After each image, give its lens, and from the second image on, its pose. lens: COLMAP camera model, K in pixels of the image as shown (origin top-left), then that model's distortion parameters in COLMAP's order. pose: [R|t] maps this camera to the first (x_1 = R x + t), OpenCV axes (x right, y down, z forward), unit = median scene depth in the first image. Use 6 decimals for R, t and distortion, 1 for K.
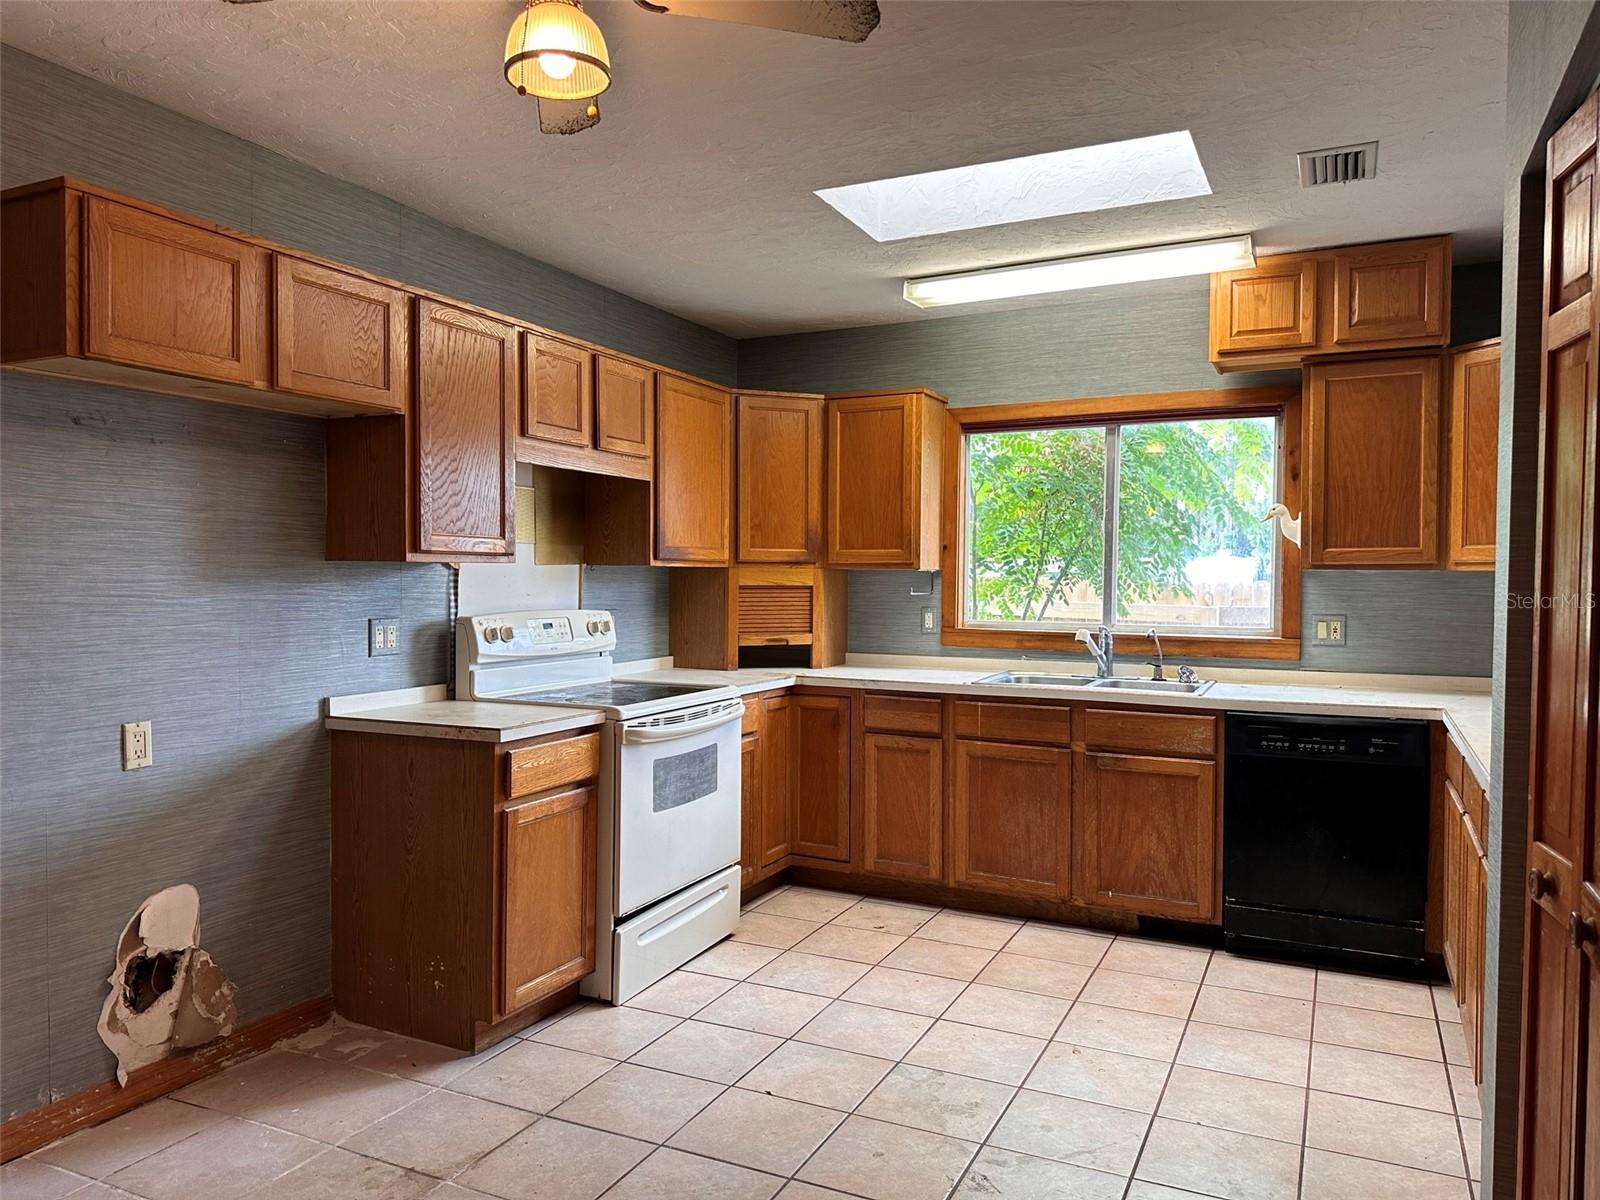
lens RADIAL K [[1139.4, 0, 791.3], [0, 1139.4, 606.0], [0, 0, 1]] dist [0.014593, -0.004146]
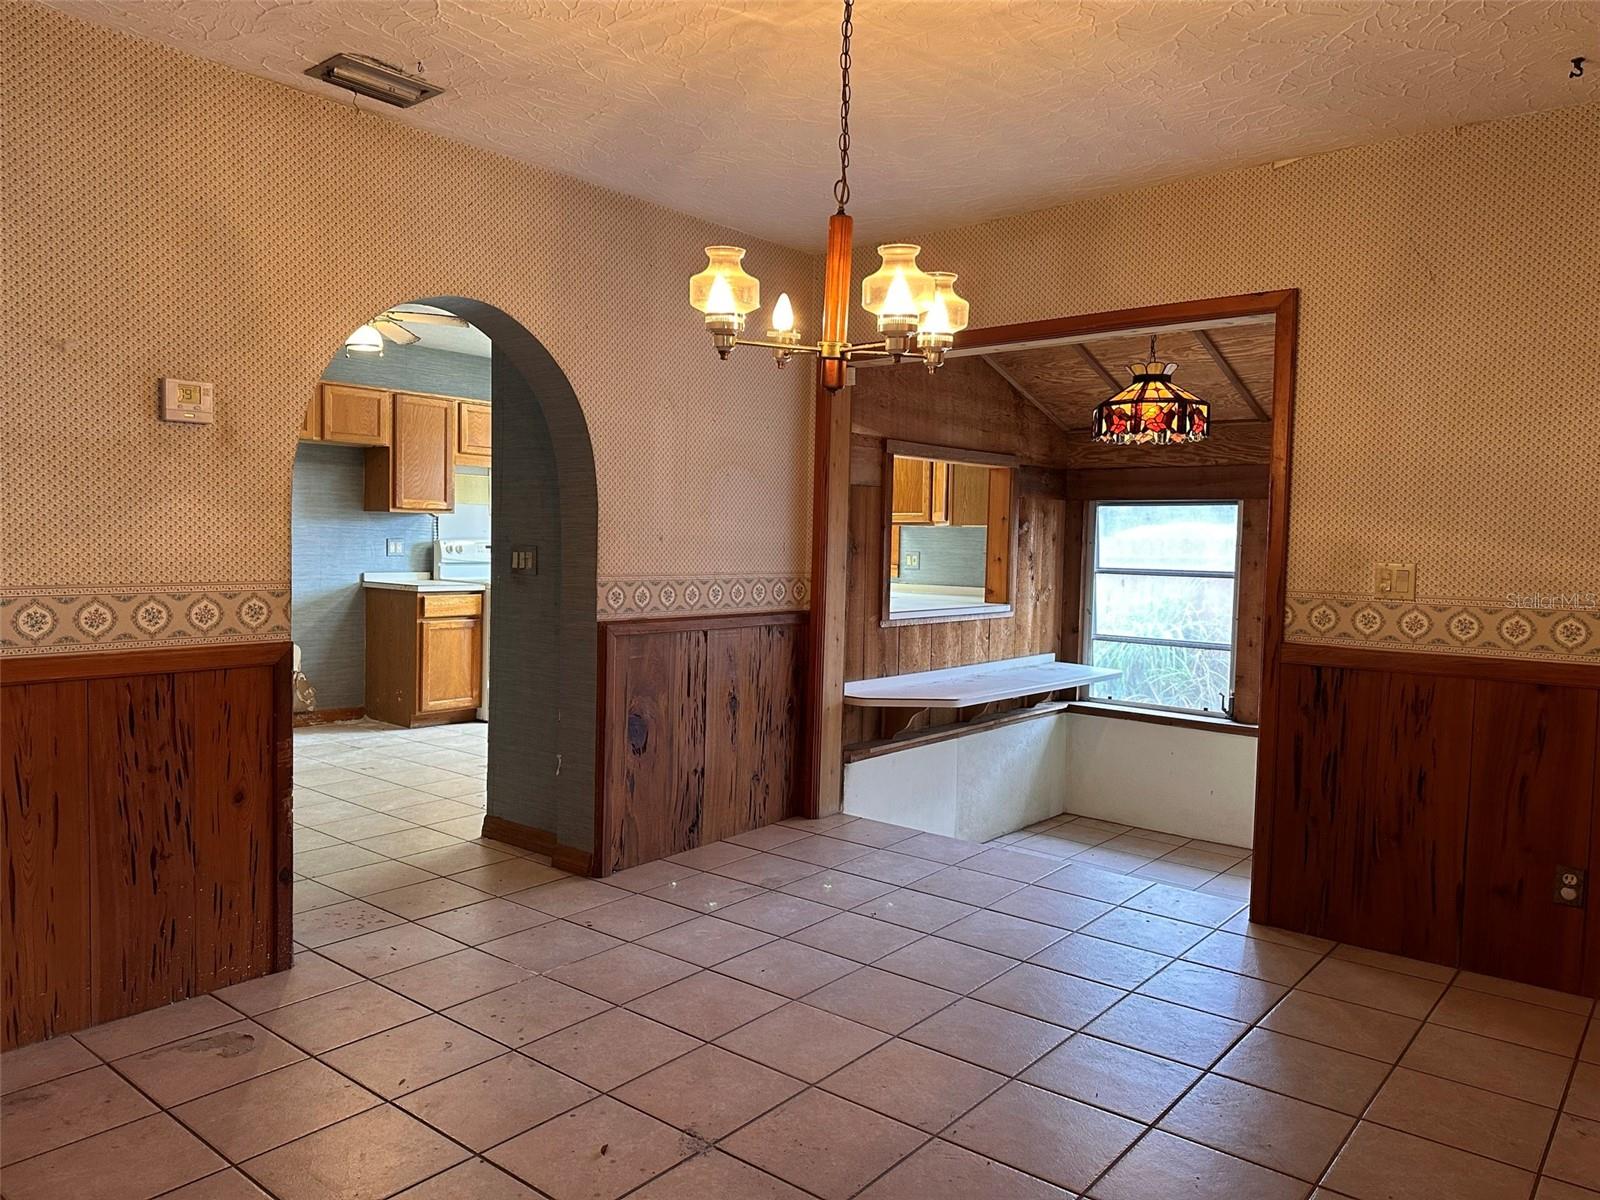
lens RADIAL K [[1139.4, 0, 807.1], [0, 1139.4, 597.6], [0, 0, 1]] dist [0.014593, -0.004146]
pose [[0.972118, 0.031385, -0.232382, 0.949399], [-0.025501, 0.999275, 0.028282, 0.043062], [0.233101, -0.021568, 0.972213, -0.958082]]
